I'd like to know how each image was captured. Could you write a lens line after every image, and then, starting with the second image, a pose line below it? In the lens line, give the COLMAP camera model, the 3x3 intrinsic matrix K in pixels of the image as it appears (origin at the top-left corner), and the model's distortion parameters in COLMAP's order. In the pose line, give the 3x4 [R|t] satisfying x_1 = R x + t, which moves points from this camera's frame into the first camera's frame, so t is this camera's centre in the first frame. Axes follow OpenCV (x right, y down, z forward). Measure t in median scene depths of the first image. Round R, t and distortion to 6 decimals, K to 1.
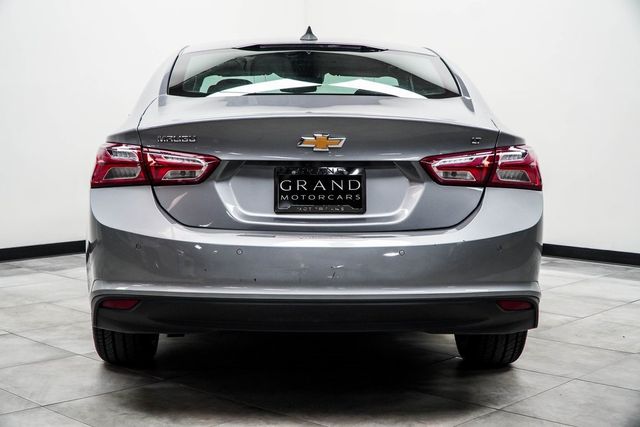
lens RADIAL K [[959.9, 0, 320.0], [0, 959.9, 213.5], [0, 0, 1]] dist [-0.017164, -0.007517]
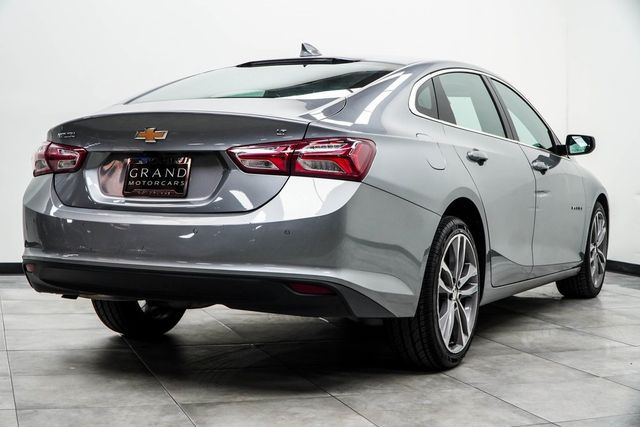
lens RADIAL K [[891.0, 0, 320.0], [0, 891.0, 213.5], [0, 0, 1]] dist [-0.152934, -0.014047]
pose [[0.880136, 0.024297, -0.474099, 0.681239], [-0.043423, 0.998623, -0.029434, 0.042499], [0.472731, 0.046493, 0.879979, 0.155066]]
